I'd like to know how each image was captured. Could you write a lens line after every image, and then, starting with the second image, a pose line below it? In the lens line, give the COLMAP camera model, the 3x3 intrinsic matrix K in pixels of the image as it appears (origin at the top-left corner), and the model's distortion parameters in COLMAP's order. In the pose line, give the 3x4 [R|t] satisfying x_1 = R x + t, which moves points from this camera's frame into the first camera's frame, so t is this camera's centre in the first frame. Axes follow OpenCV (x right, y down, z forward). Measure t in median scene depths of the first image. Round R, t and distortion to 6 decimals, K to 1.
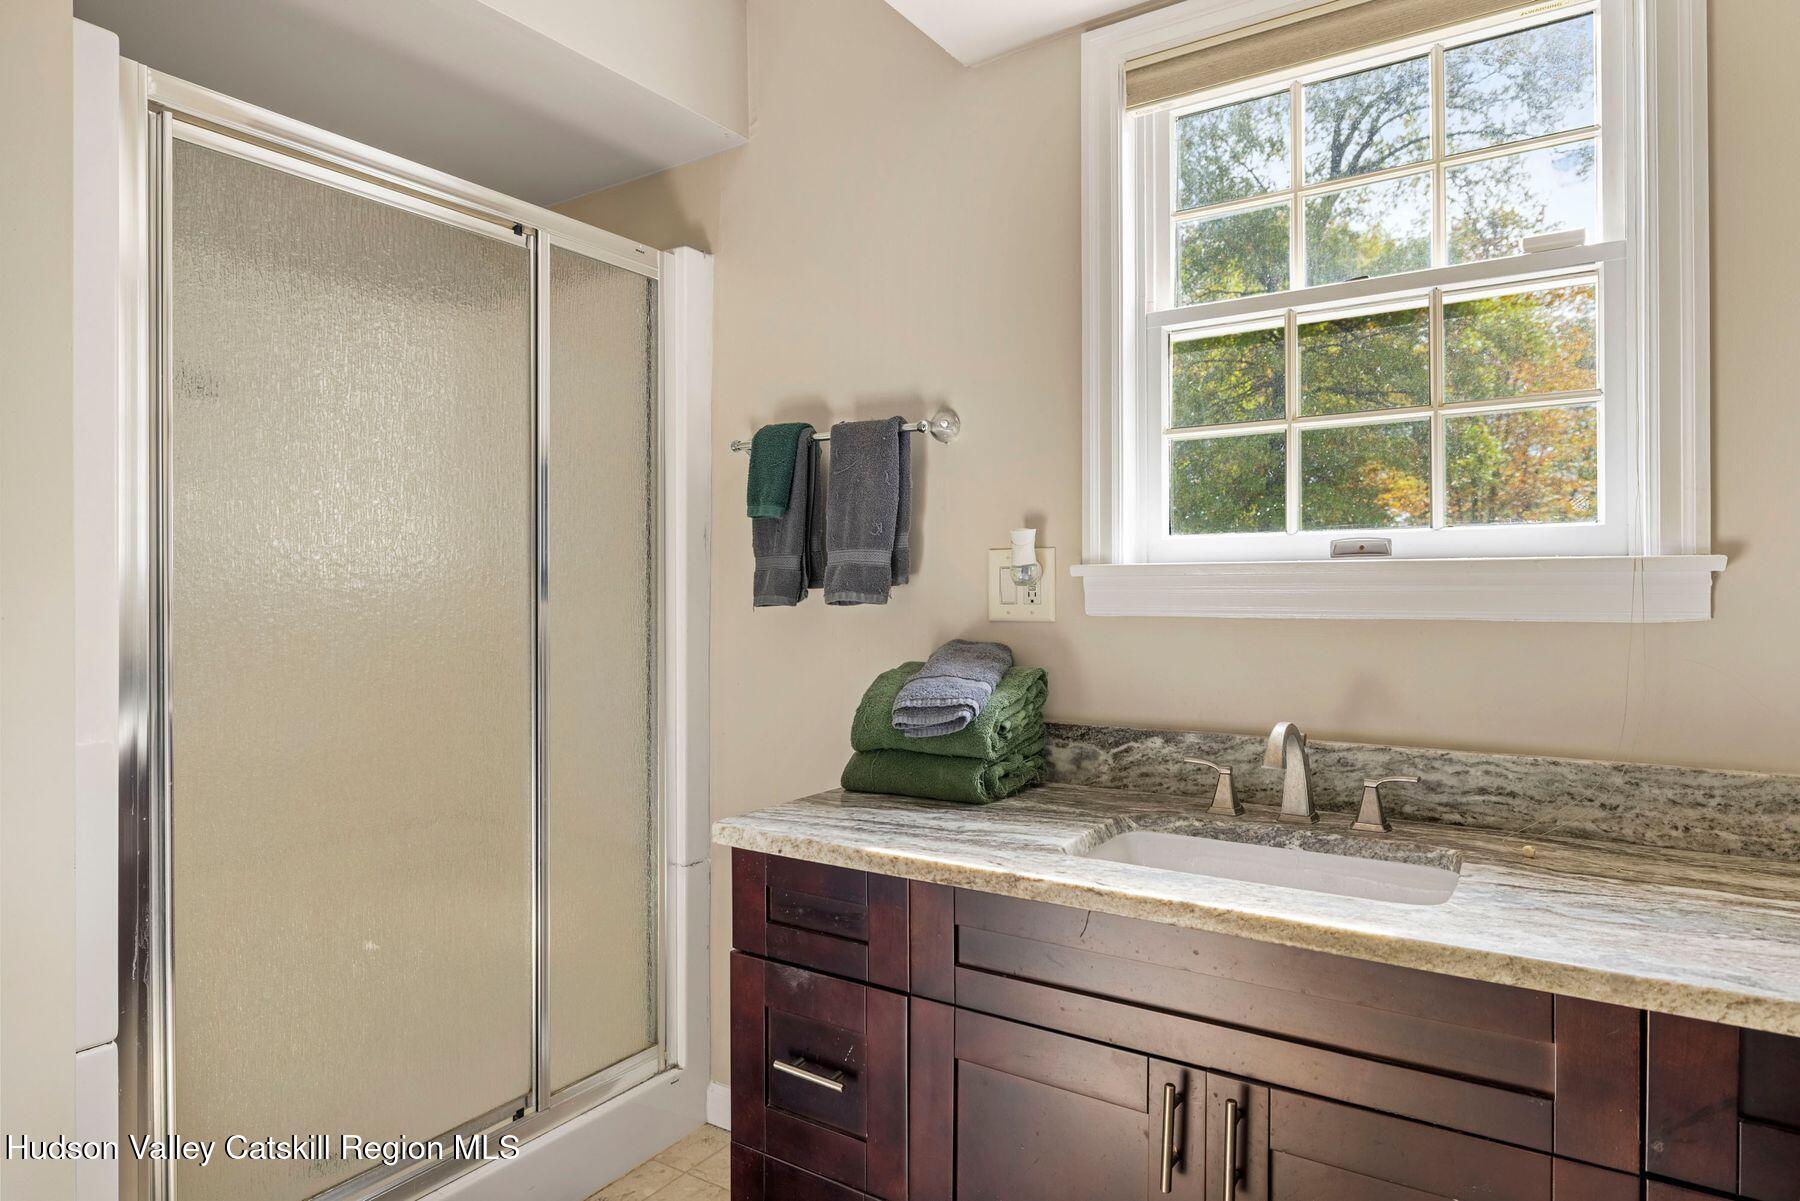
lens RADIAL K [[1045.4, 0, 900.6], [0, 1045.4, 594.2], [0, 0, 1]] dist [-0.004523, 0.000338]
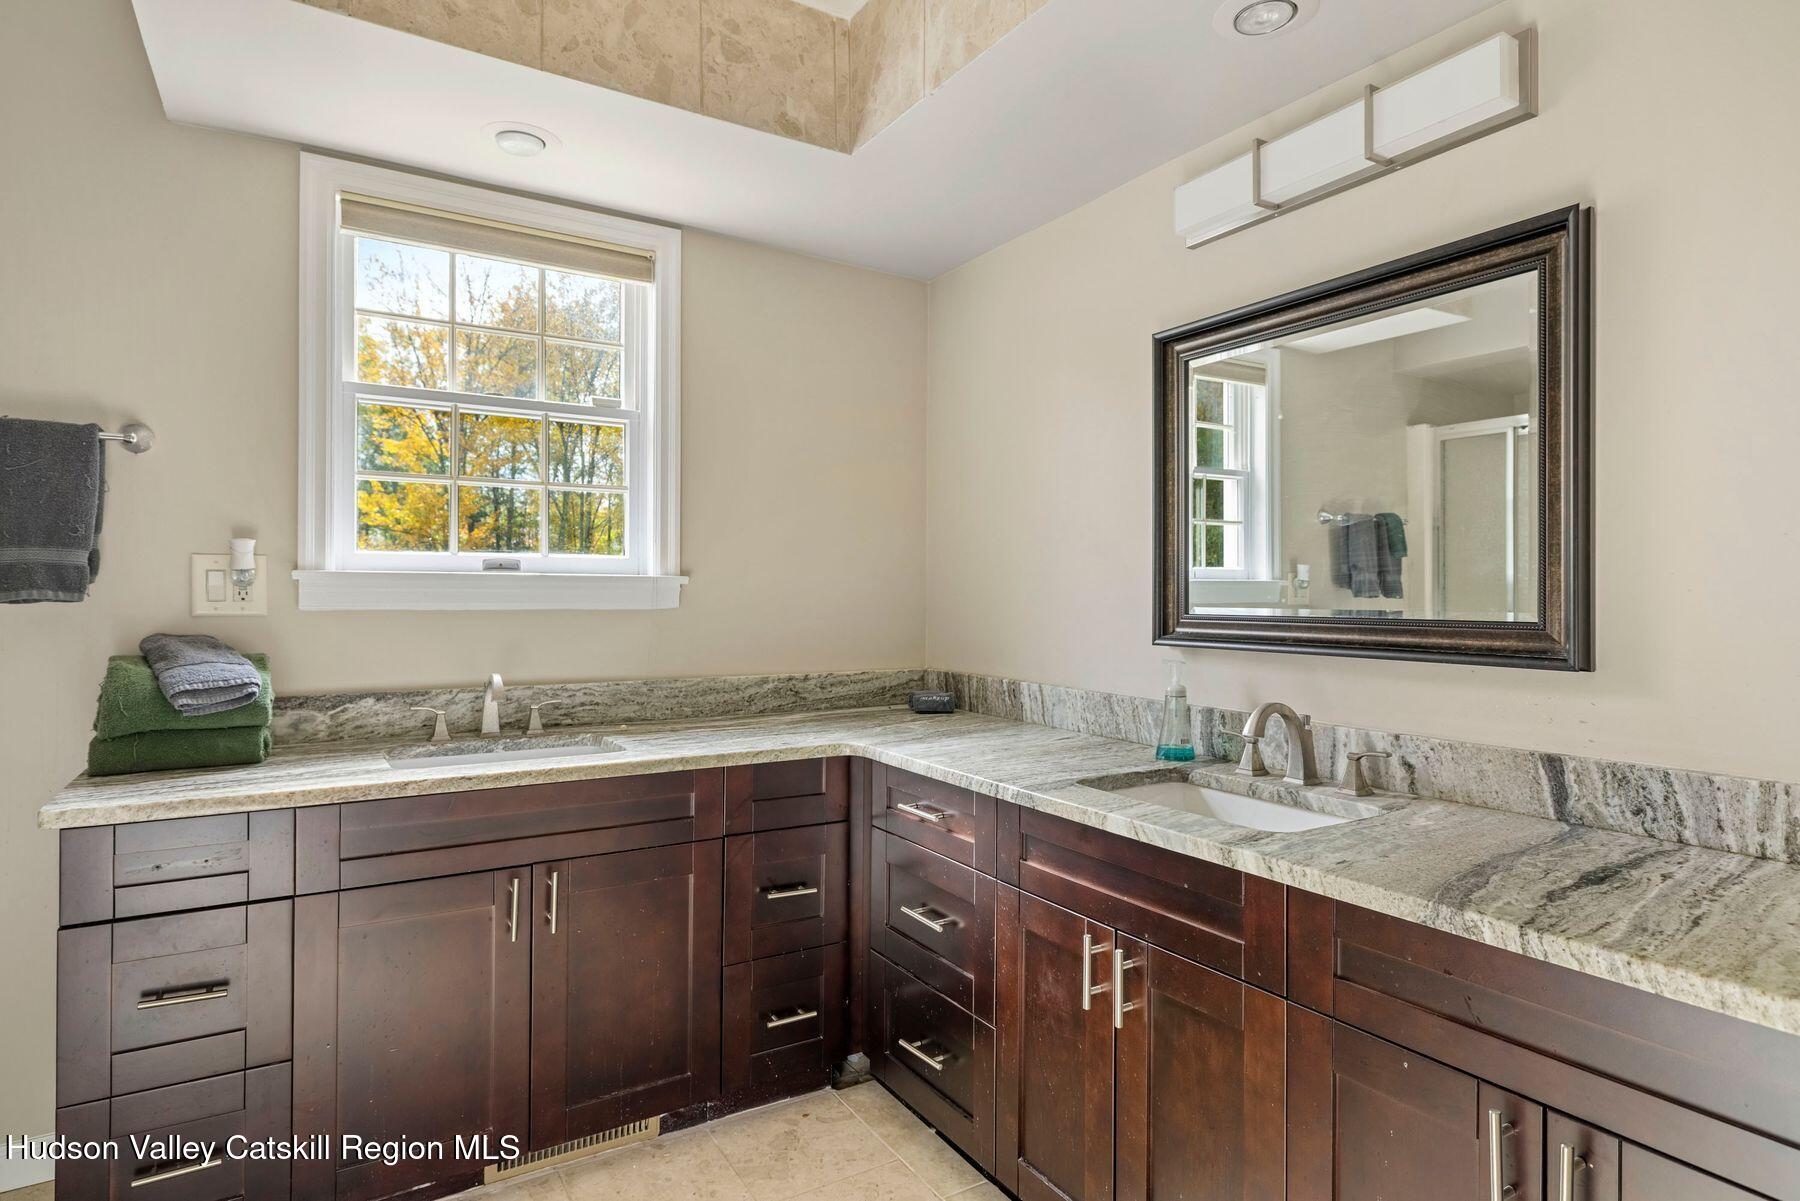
lens RADIAL K [[967.2, 0, 900.1], [0, 967.2, 597.4], [0, 0, 1]] dist [0.004724, 0.000419]
pose [[0.422112, -0.000442, 0.906544, -0.642971], [-0.004648, 0.999986, 0.002652, -0.001805], [-0.906532, -0.005333, 0.422104, -0.174279]]
